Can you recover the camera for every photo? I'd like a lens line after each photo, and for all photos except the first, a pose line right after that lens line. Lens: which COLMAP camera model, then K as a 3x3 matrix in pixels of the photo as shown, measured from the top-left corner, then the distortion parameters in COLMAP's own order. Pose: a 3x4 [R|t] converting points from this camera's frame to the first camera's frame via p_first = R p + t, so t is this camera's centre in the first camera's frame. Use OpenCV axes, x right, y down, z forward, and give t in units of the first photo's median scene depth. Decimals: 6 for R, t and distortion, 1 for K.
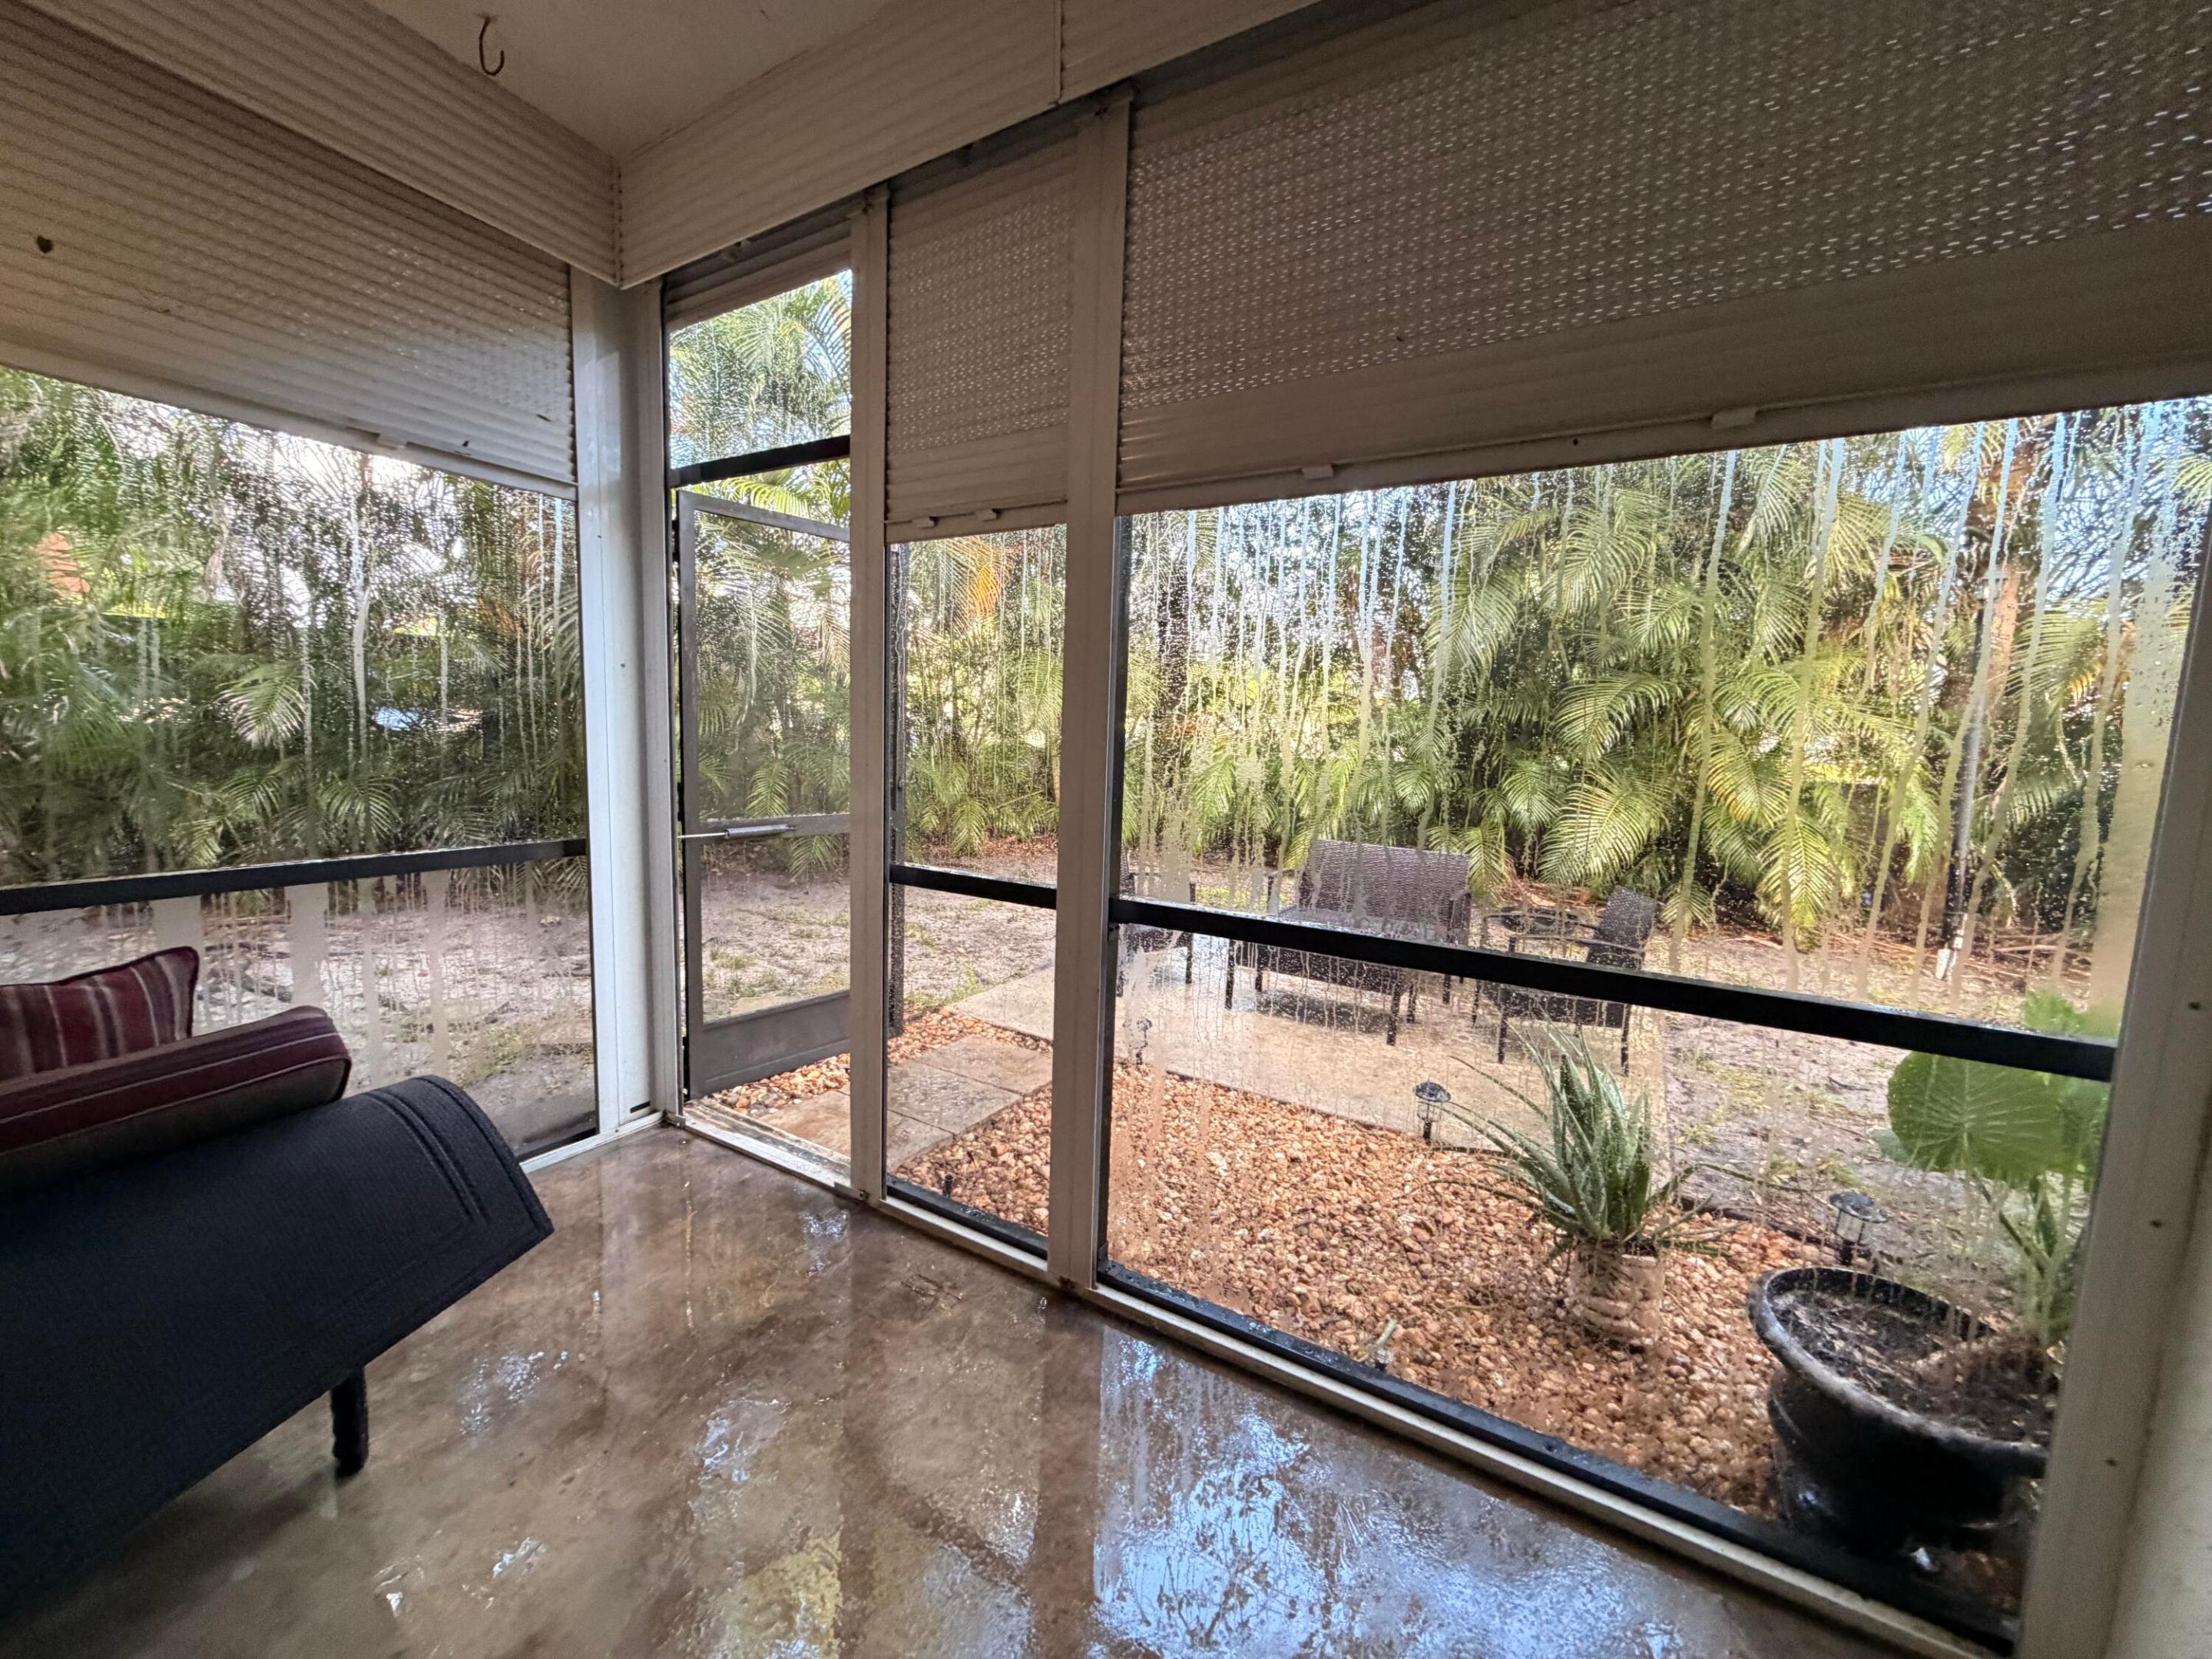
lens RADIAL K [[885.4, 0, 1106.0], [0, 885.4, 829.5], [0, 0, 1]] dist [0.001359, 0.000127]
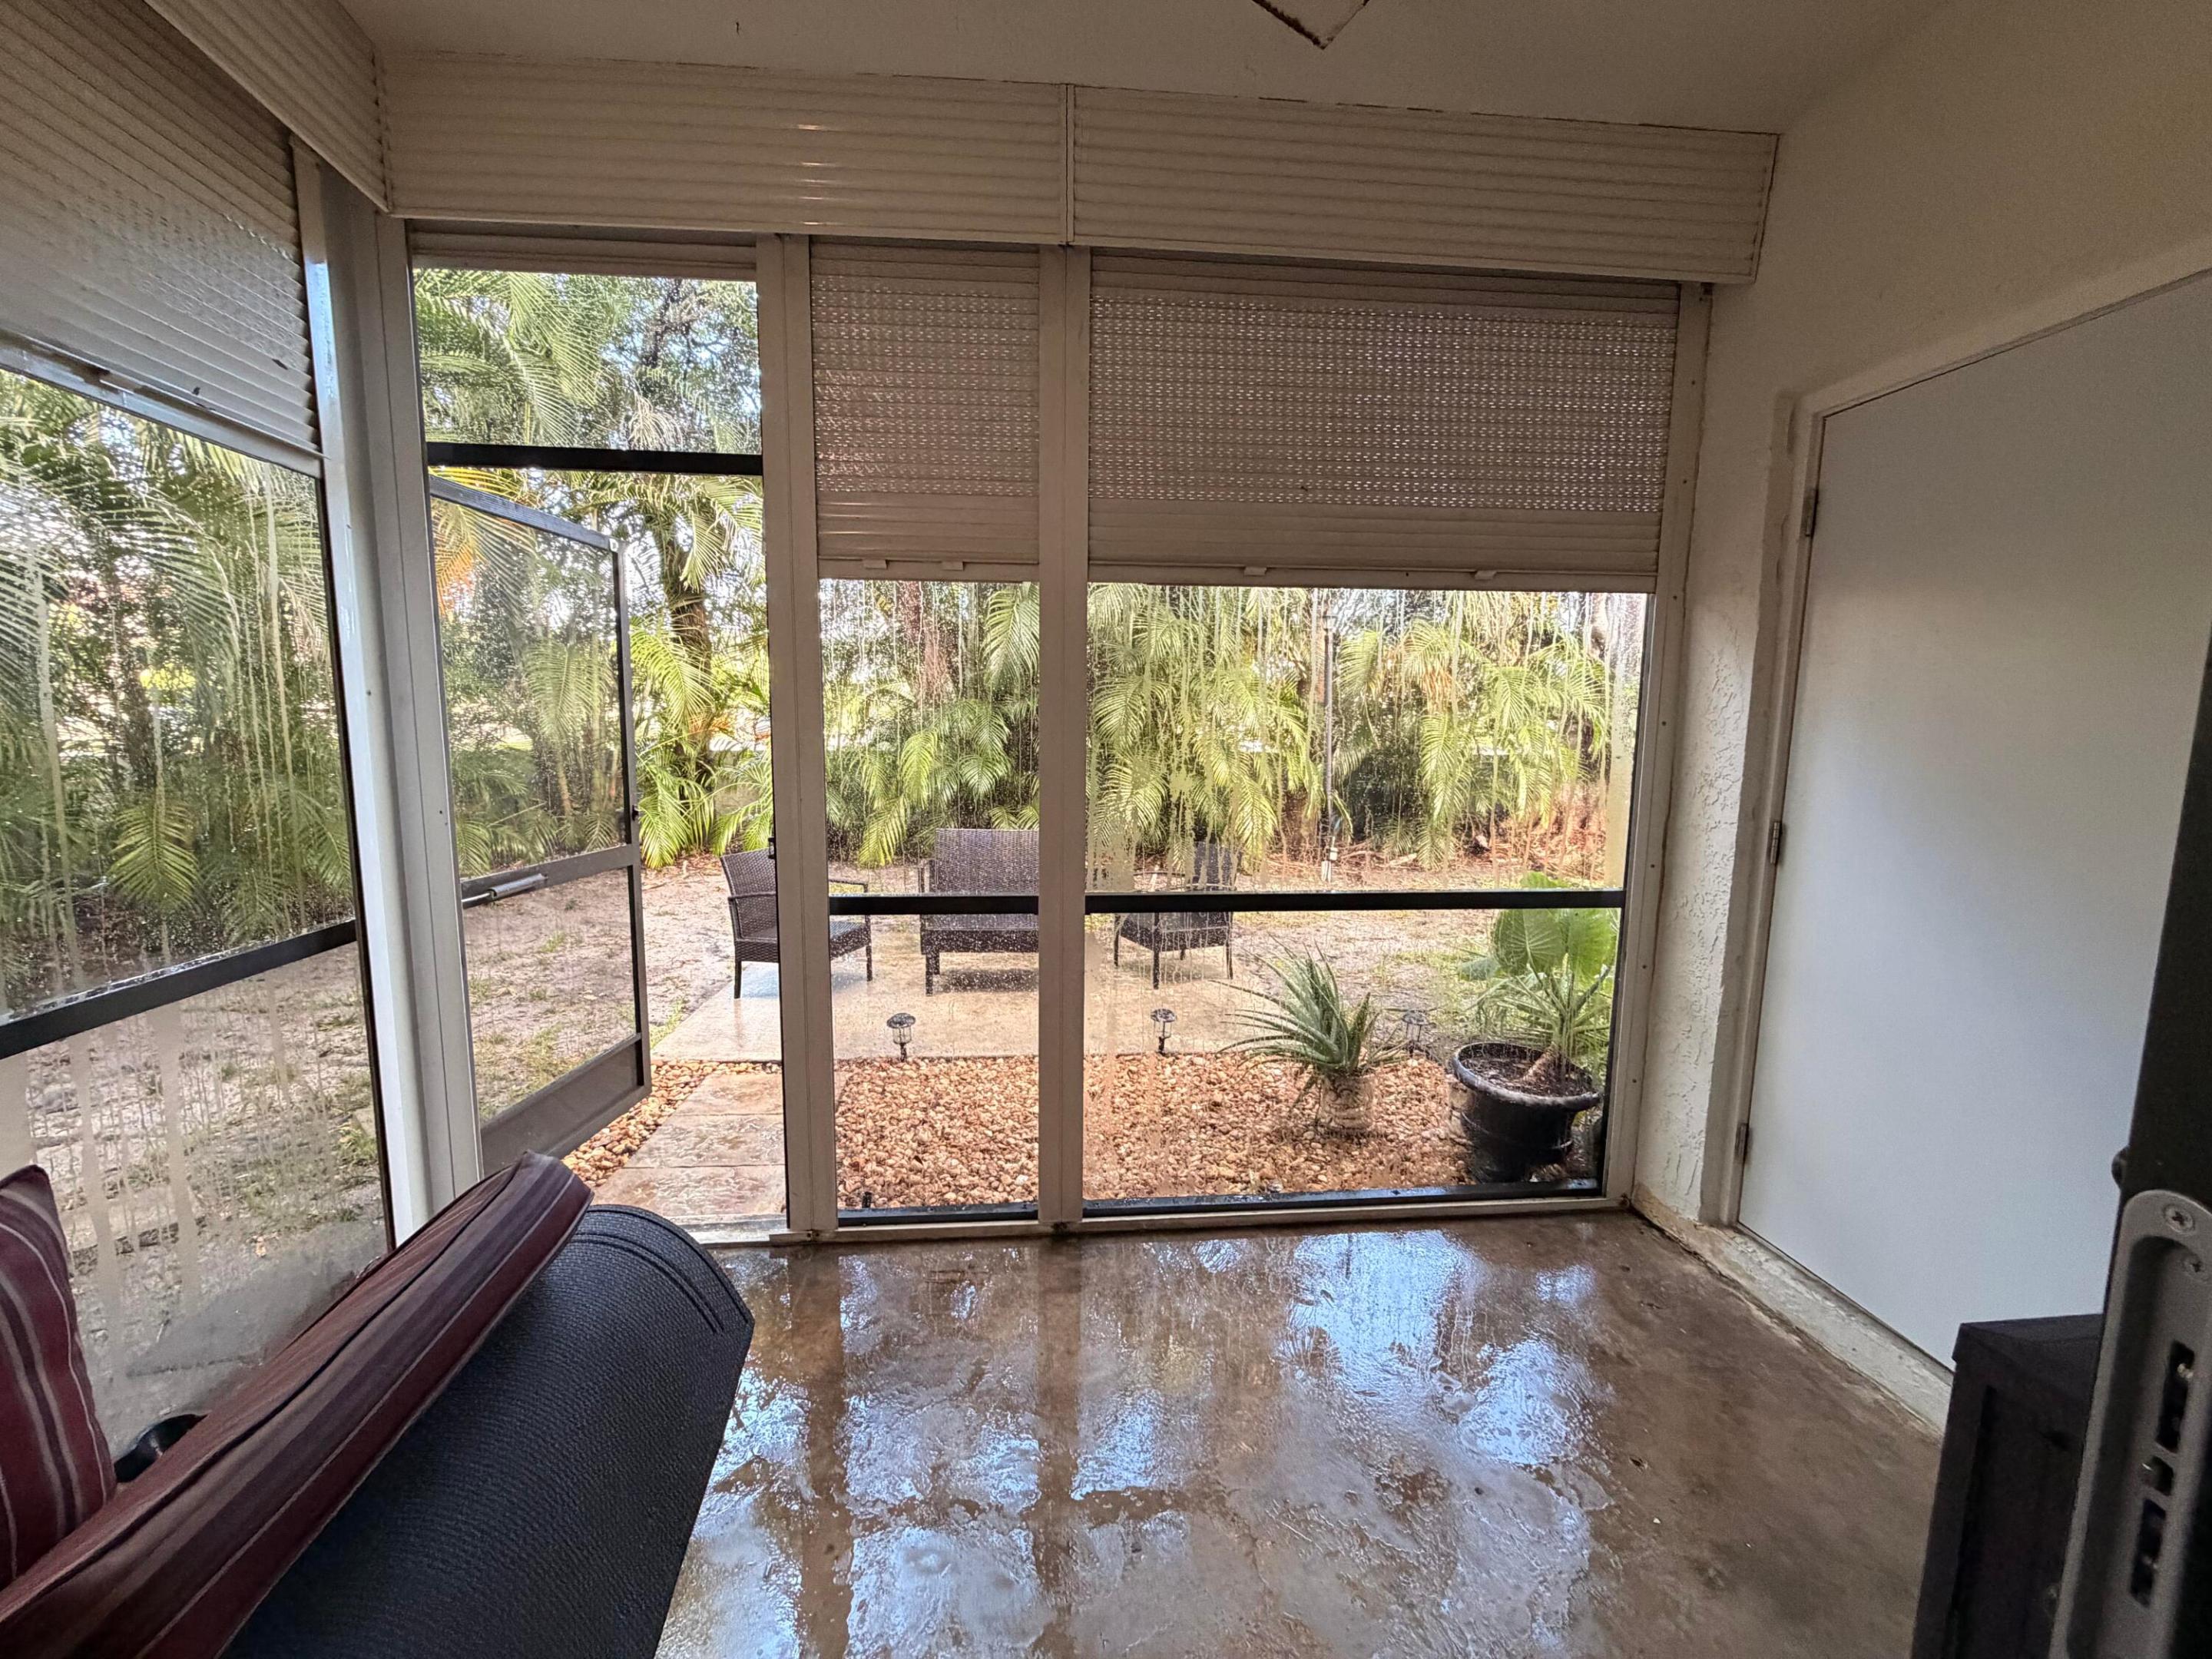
lens RADIAL K [[885.4, 0, 1106.0], [0, 885.4, 829.5], [0, 0, 1]] dist [0.001359, 0.000127]
pose [[0.802232, -0.097933, 0.588926, -0.538549], [0.085766, 0.995127, 0.048650, -0.054544], [-0.590820, 0.011481, 0.806722, 0.005012]]
